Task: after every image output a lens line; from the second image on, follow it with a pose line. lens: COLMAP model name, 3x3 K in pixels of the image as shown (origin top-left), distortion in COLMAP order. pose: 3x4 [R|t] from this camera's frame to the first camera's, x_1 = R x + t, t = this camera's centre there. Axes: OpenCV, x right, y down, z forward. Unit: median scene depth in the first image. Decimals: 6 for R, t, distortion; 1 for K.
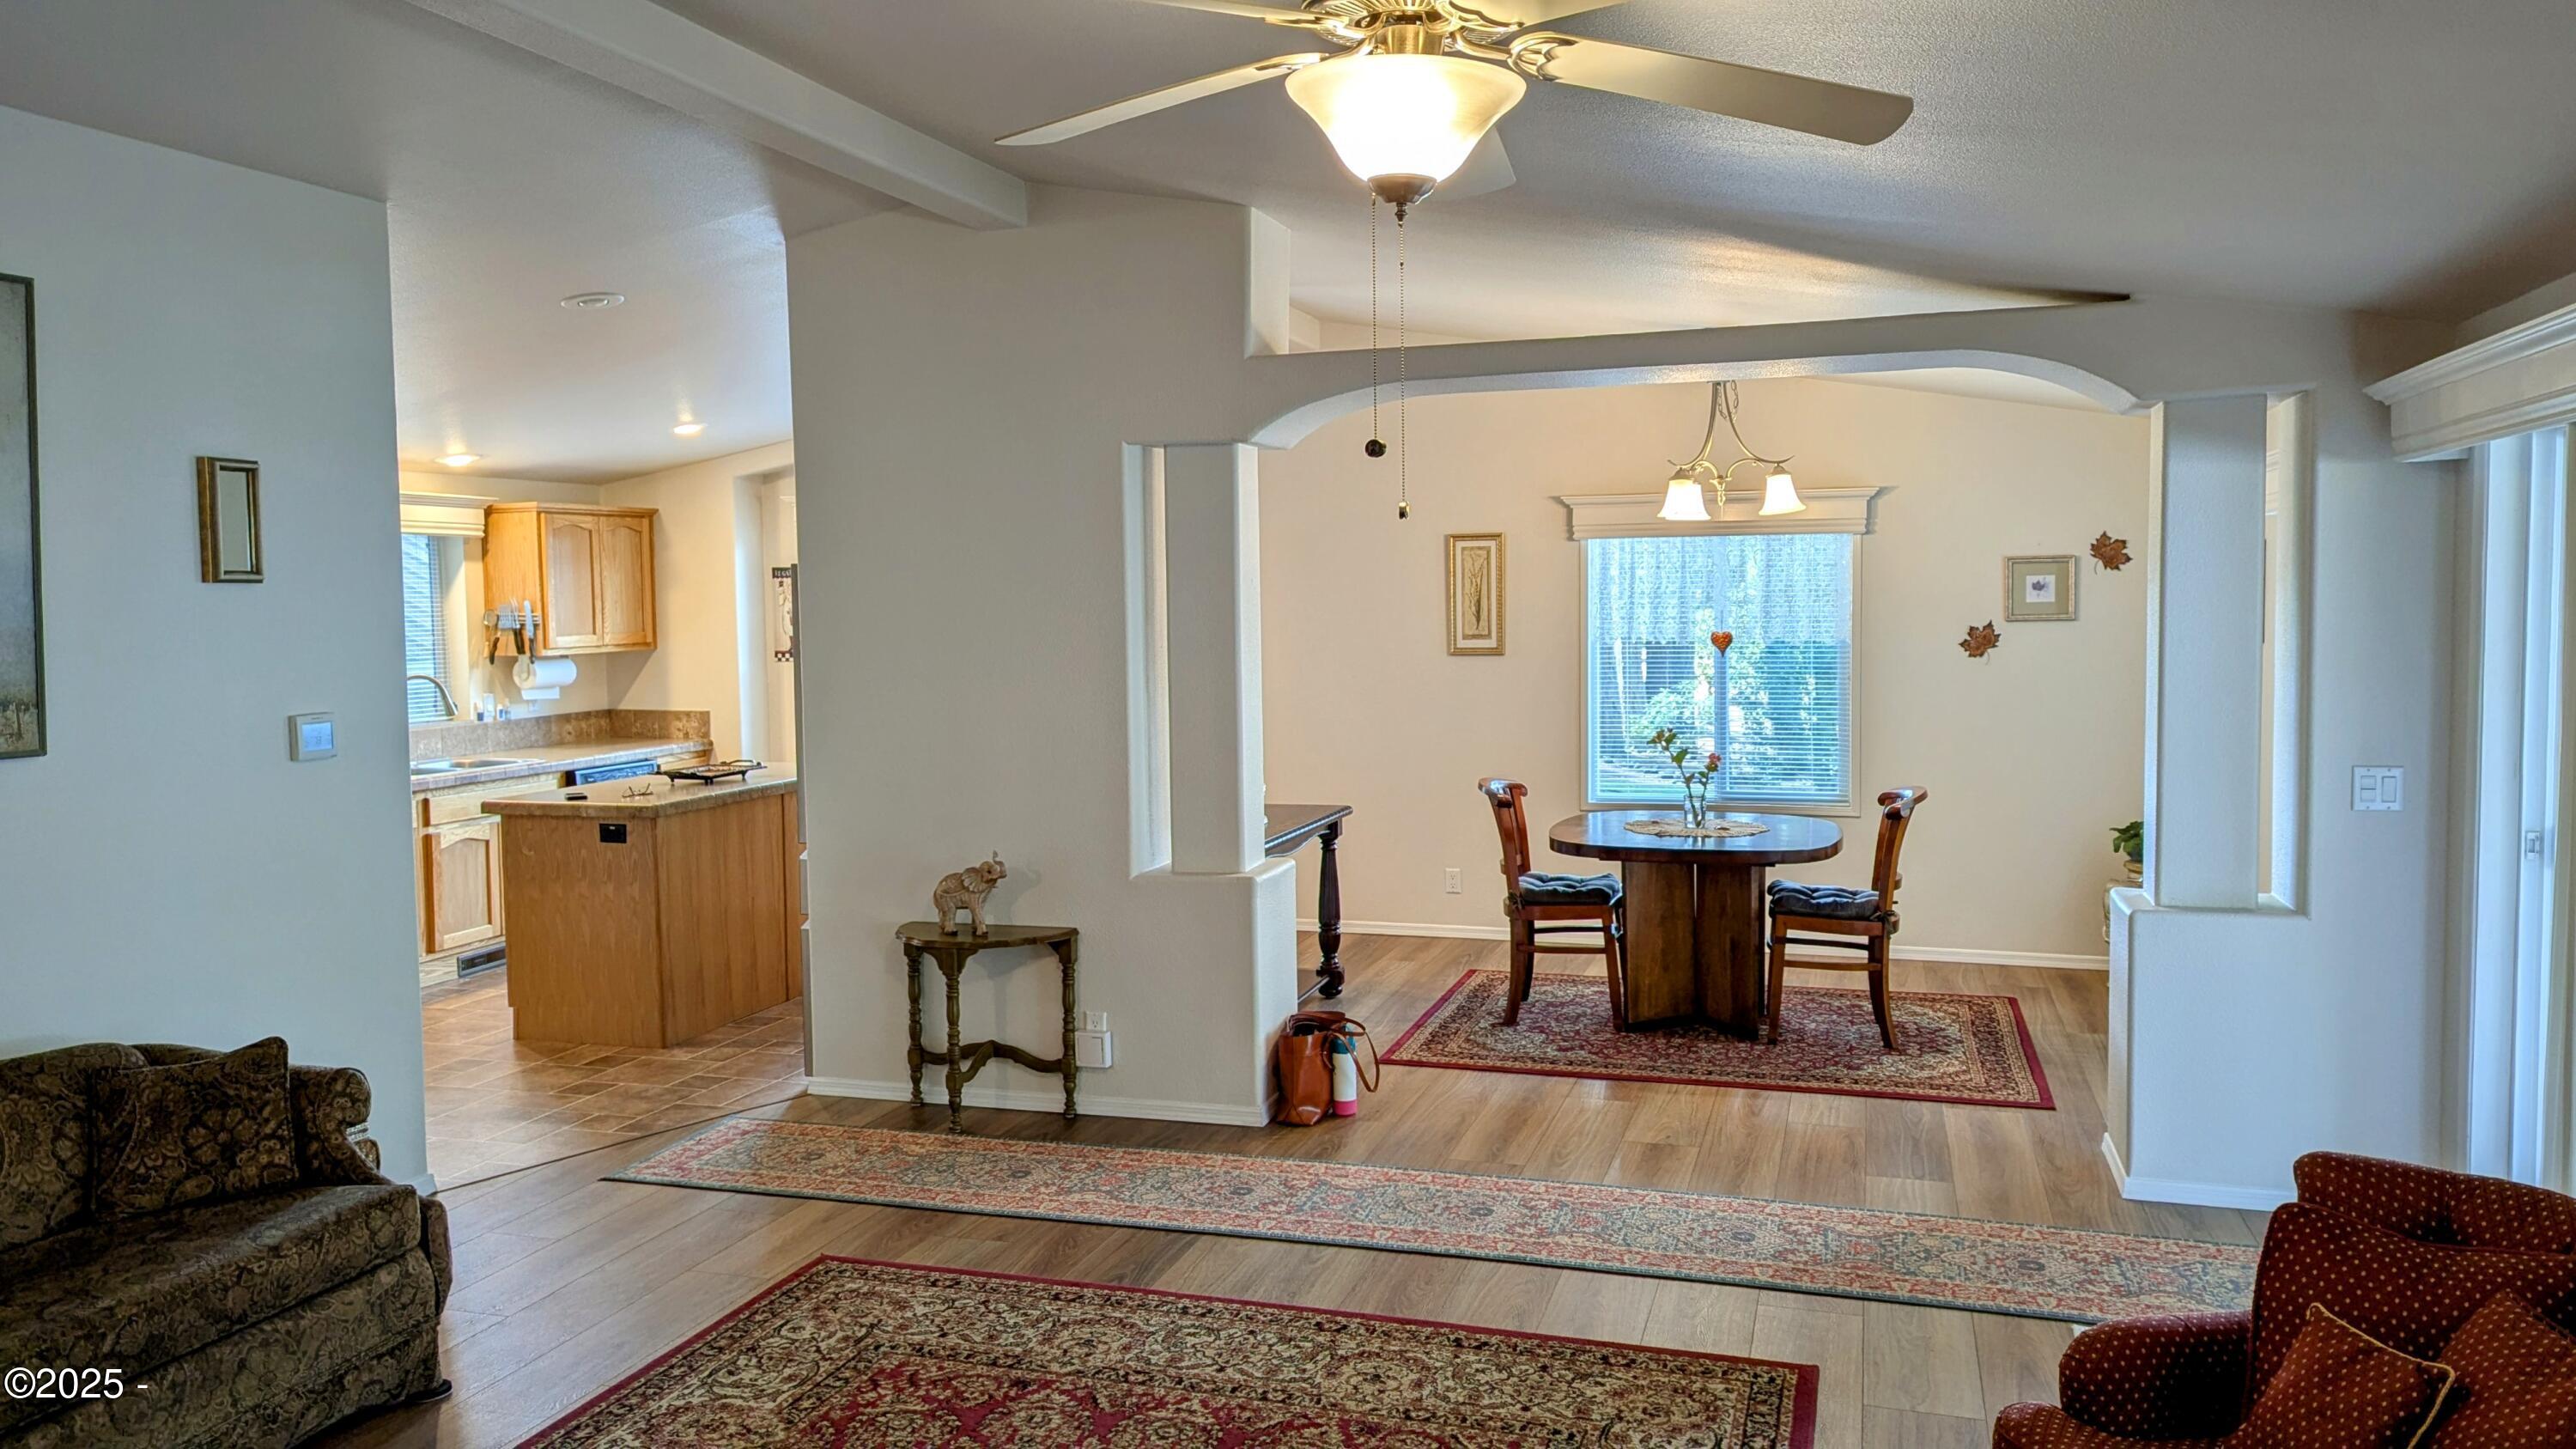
lens RADIAL K [[1763.3, 0, 1288.0], [0, 1763.3, 724.5], [0, 0, 1]] dist [0.034456, -0.001307]
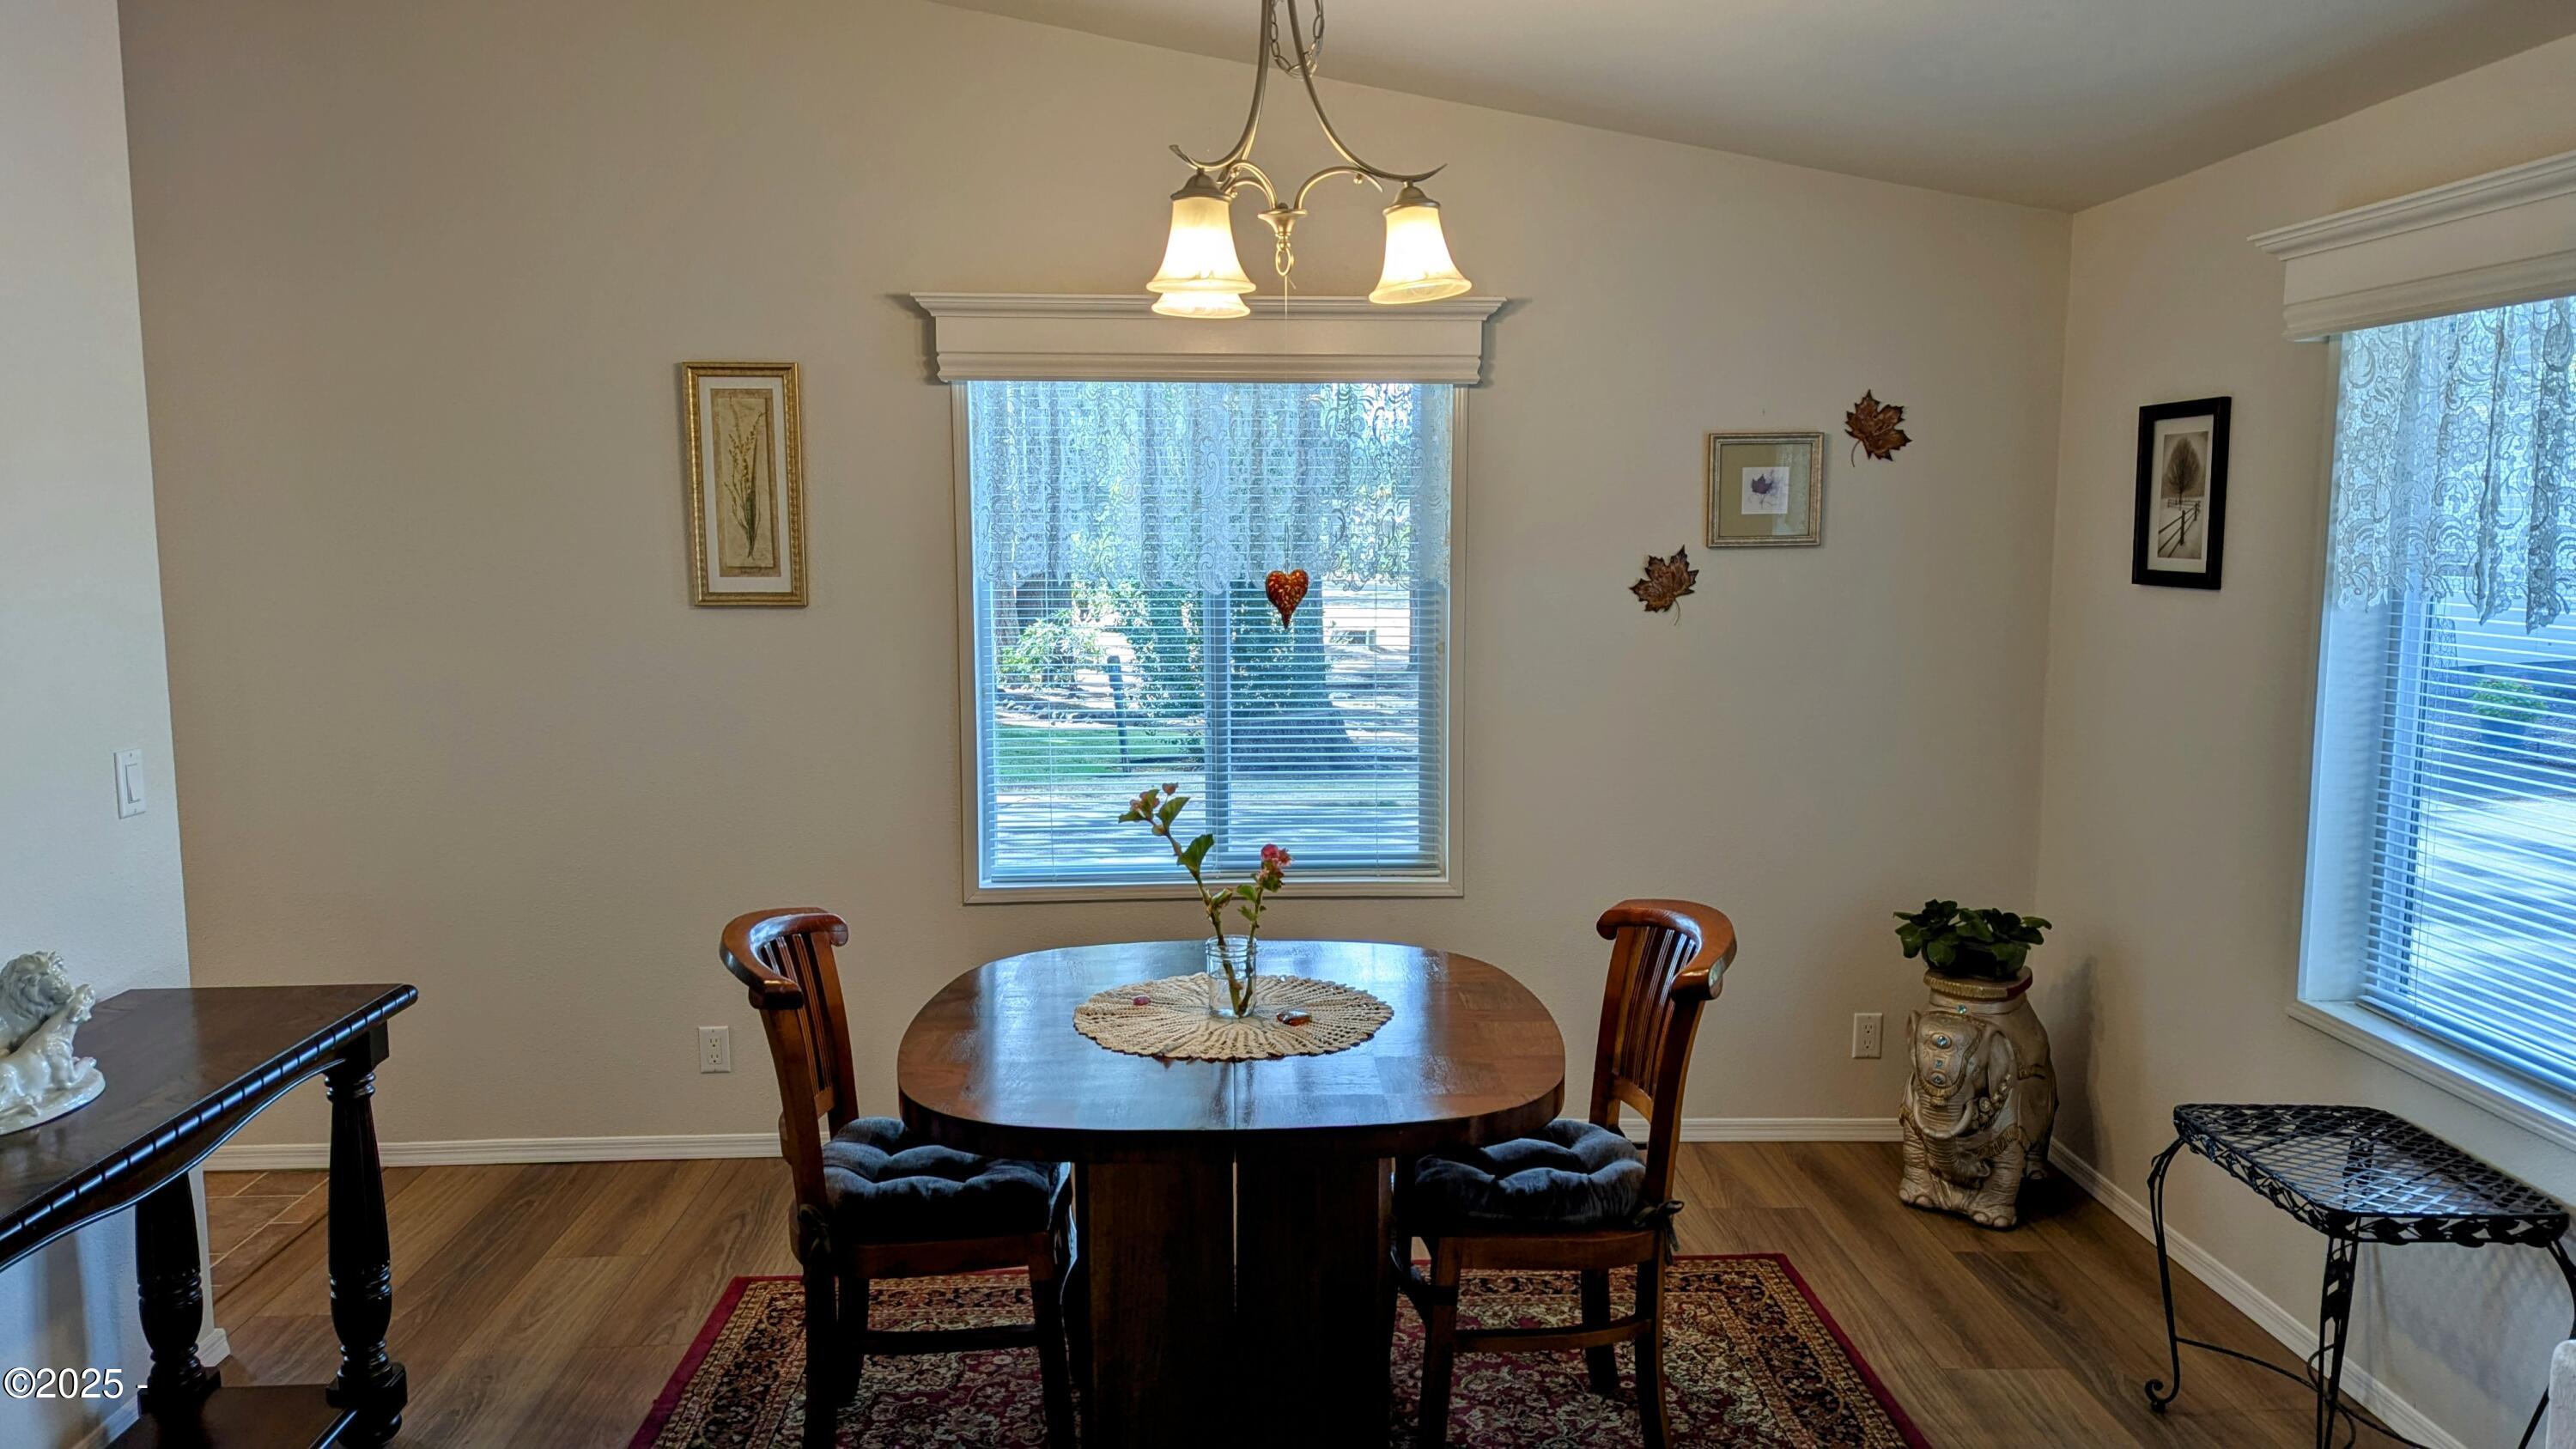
lens RADIAL K [[1847.4, 0, 1282.6], [0, 1847.4, 710.3], [0, 0, 1]] dist [0.097159, -0.113661]
pose [[0.941000, -0.024107, 0.337548, 0.076967], [0.013058, 0.999303, 0.034966, -0.029257], [-0.338156, -0.028495, 0.940659, 0.492883]]
